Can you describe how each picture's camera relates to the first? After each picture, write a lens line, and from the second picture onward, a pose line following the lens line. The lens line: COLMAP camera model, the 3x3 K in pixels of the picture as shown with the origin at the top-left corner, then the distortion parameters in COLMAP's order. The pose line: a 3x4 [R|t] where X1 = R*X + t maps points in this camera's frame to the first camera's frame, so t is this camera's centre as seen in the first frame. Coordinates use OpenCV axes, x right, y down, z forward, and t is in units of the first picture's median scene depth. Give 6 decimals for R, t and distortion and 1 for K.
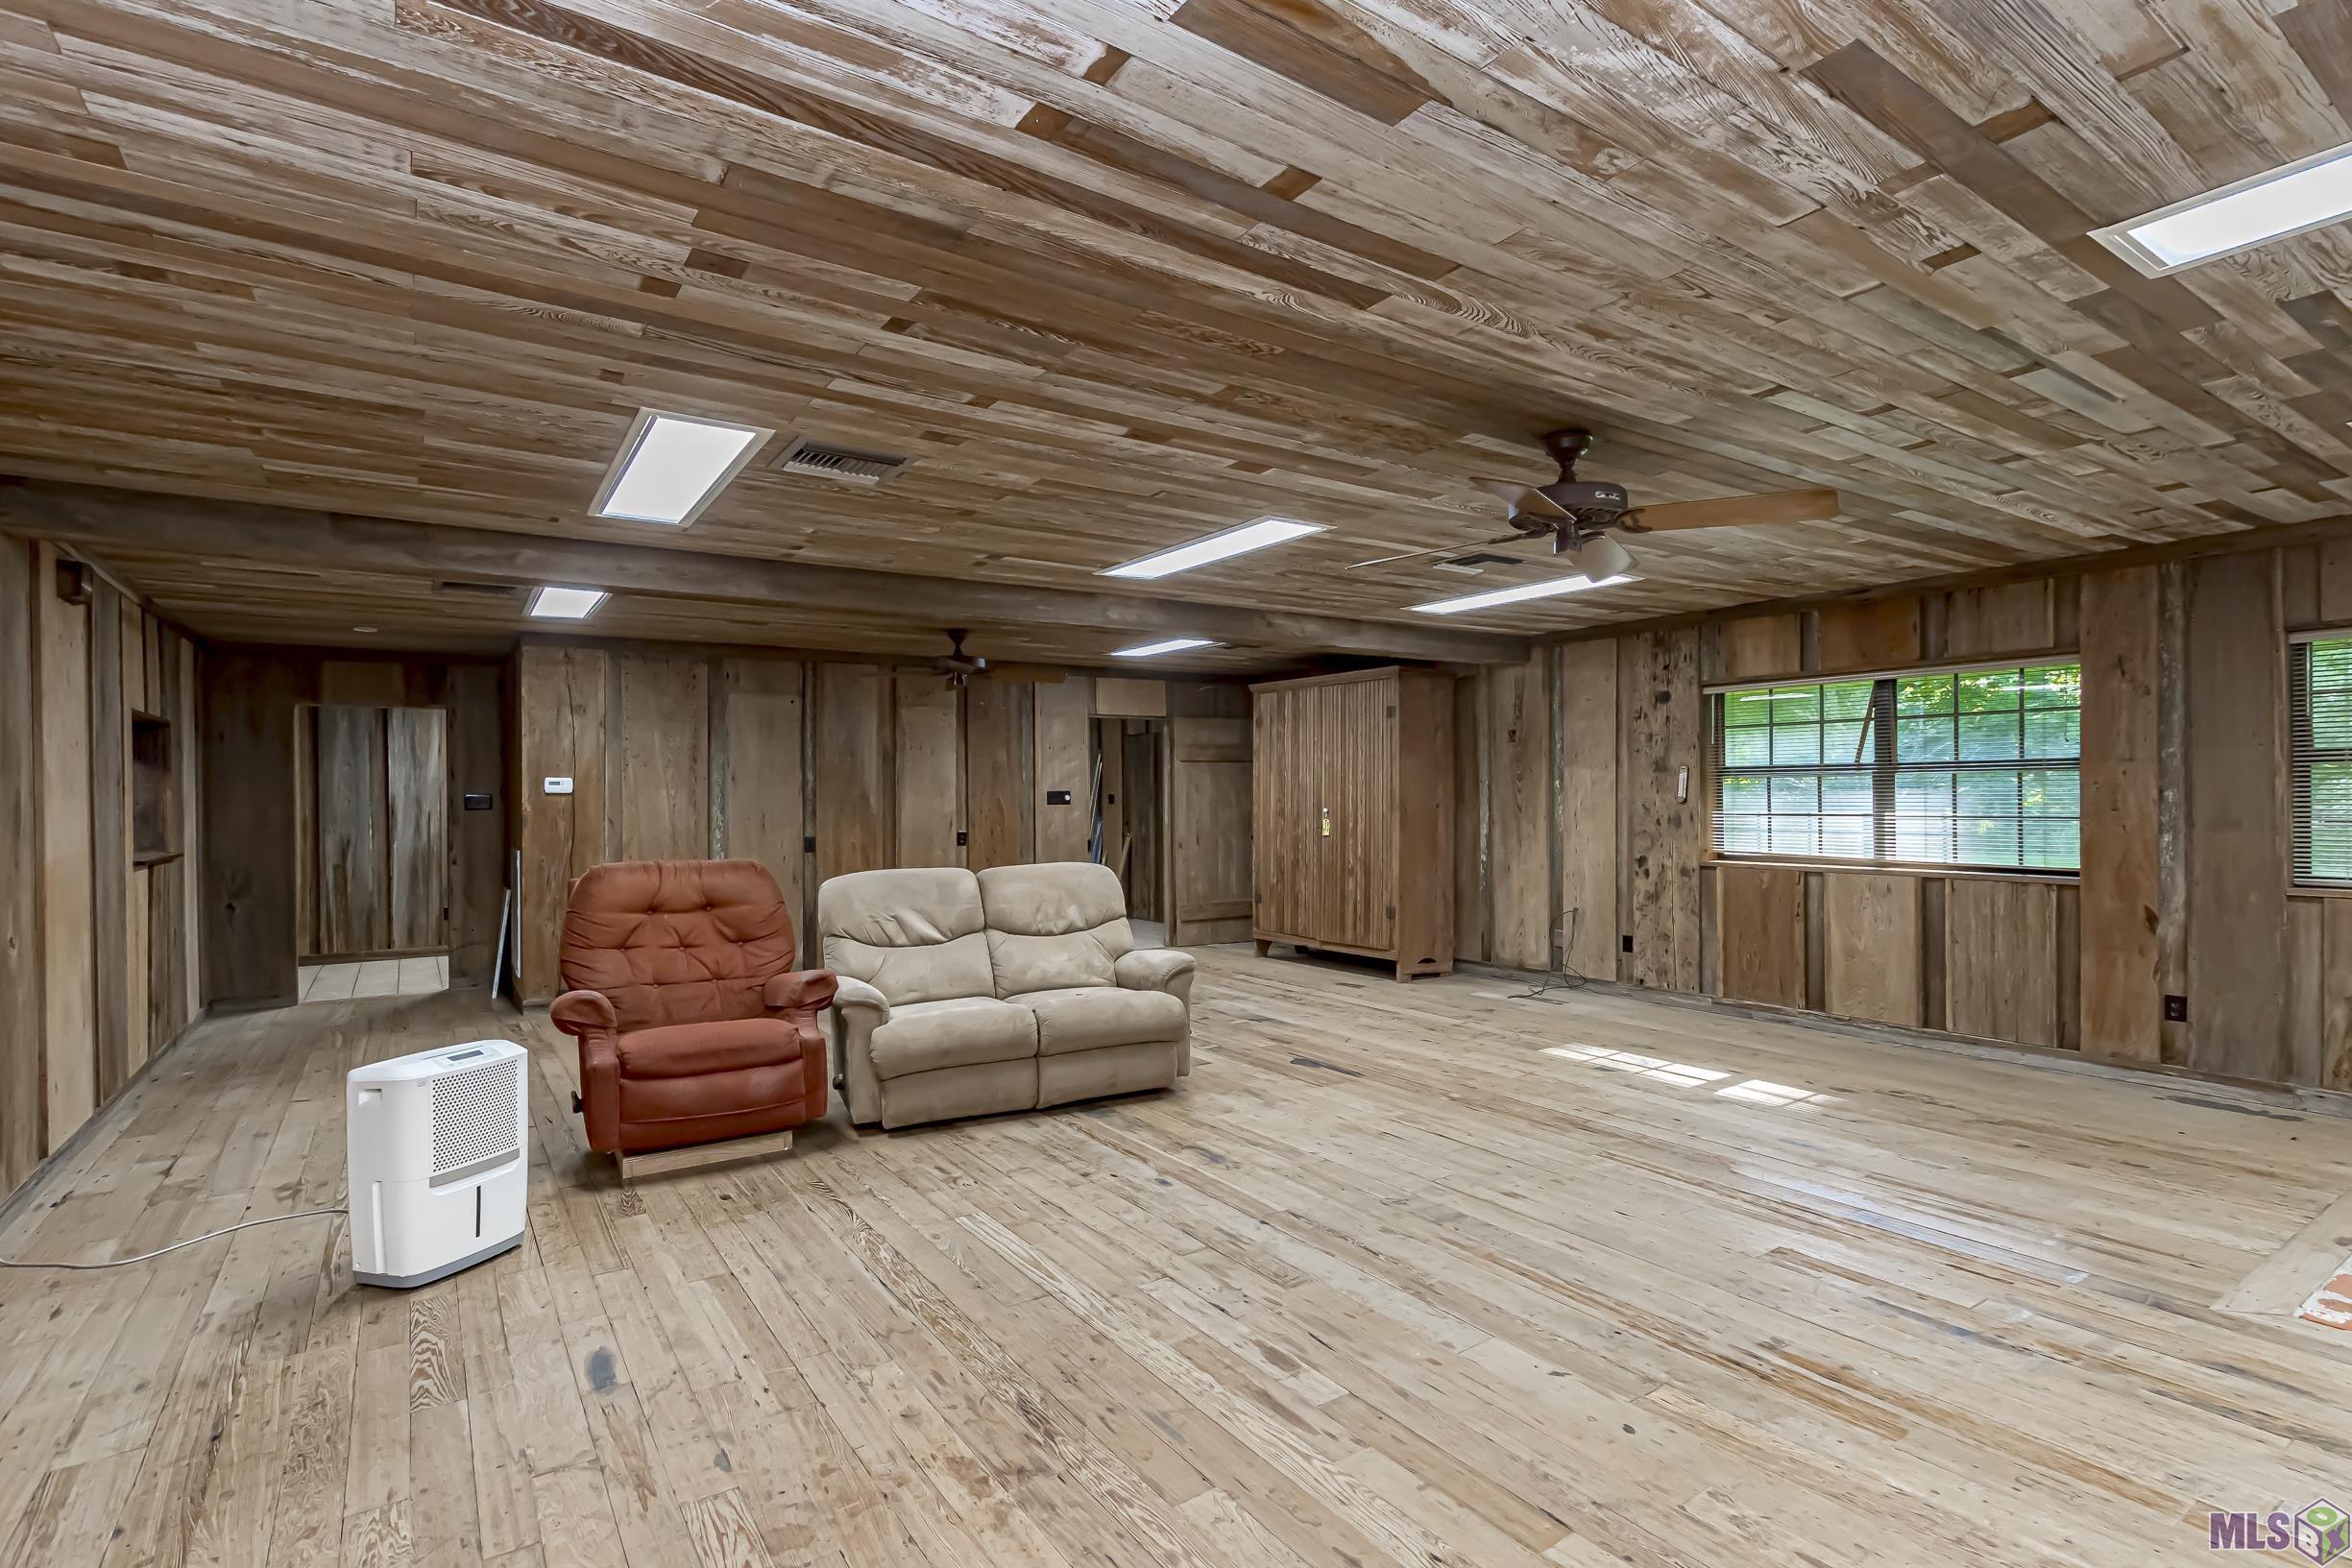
lens RADIAL K [[1121.0, 0, 1156.4], [0, 1121.0, 796.8], [0, 0, 1]] dist [0.001524, -0.001404]
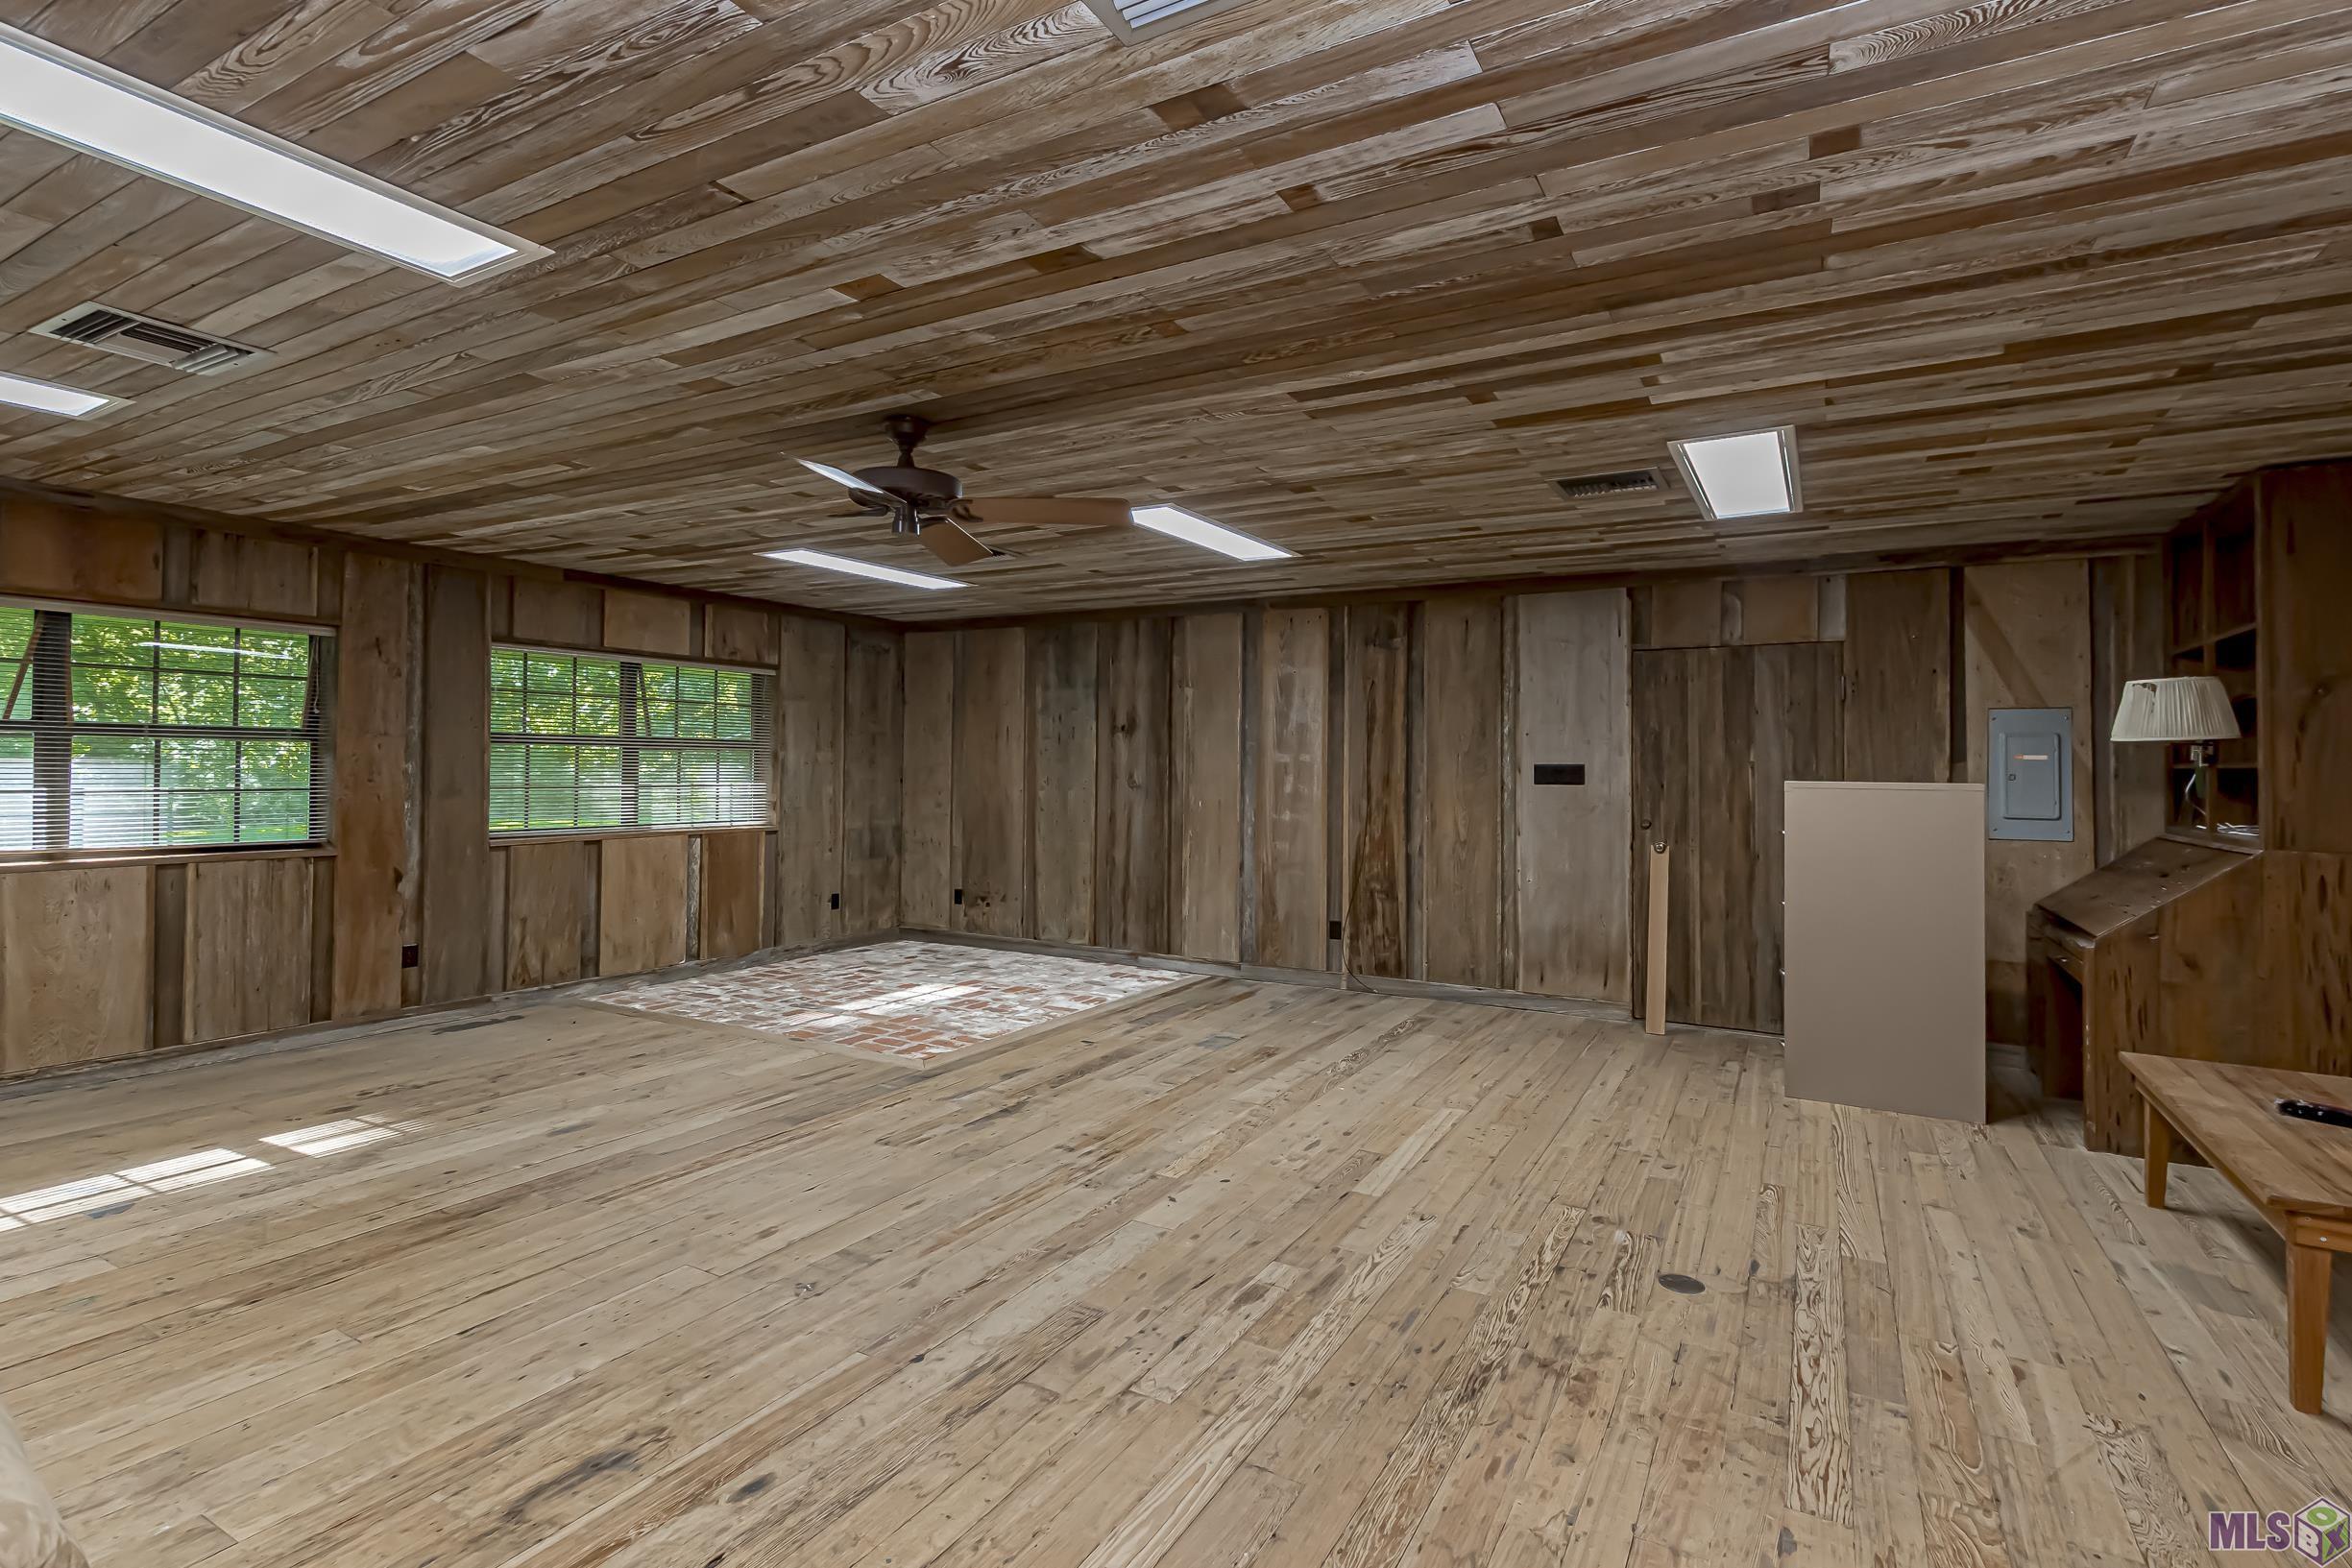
lens RADIAL K [[1121.0, 0, 1147.5], [0, 1121.0, 740.4], [0, 0, 1]] dist [0.001524, -0.001404]
pose [[-0.432625, 0.026163, 0.901194, -0.600744], [-0.005173, 0.999490, -0.031500, 0.004637], [-0.901559, -0.018289, -0.432269, 1.135624]]
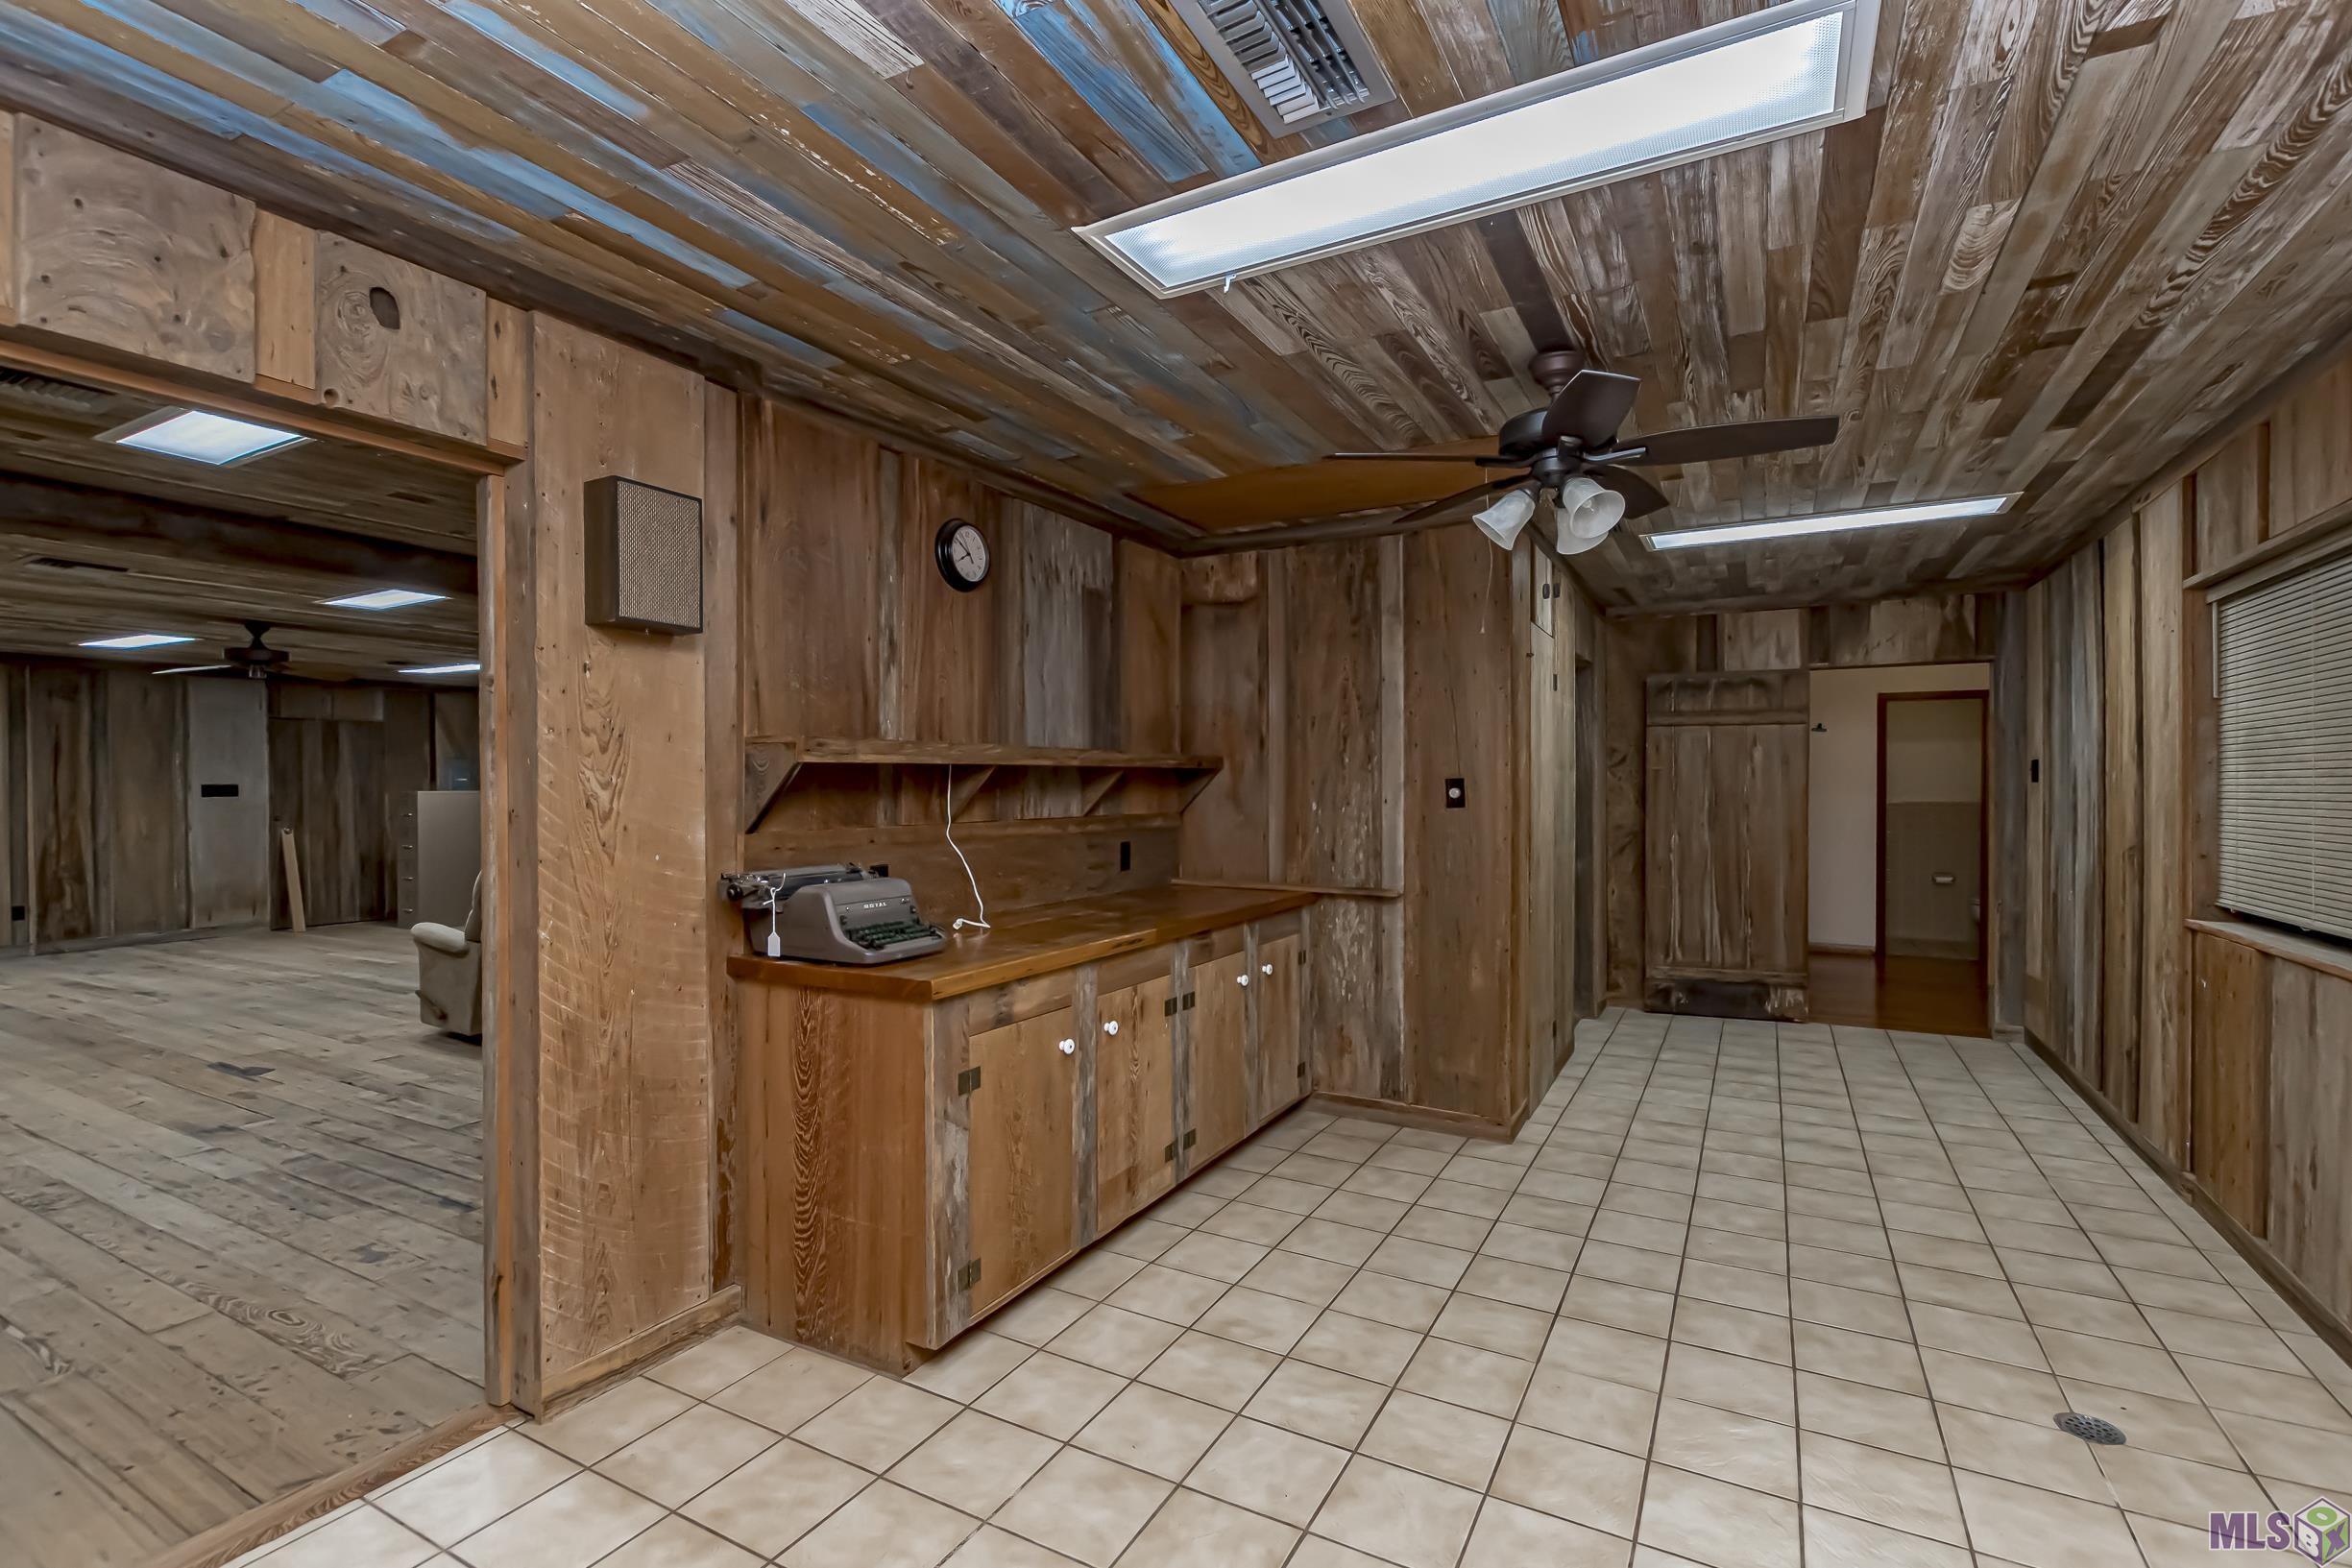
lens RADIAL K [[1121.0, 0, 1153.2], [0, 1121.0, 793.6], [0, 0, 1]] dist [0.001524, -0.001404]
pose [[-0.902165, 0.014058, -0.431162, -0.223315], [0.007985, 0.999842, 0.015893, -0.018045], [0.431317, 0.010895, -0.902135, 3.286357]]
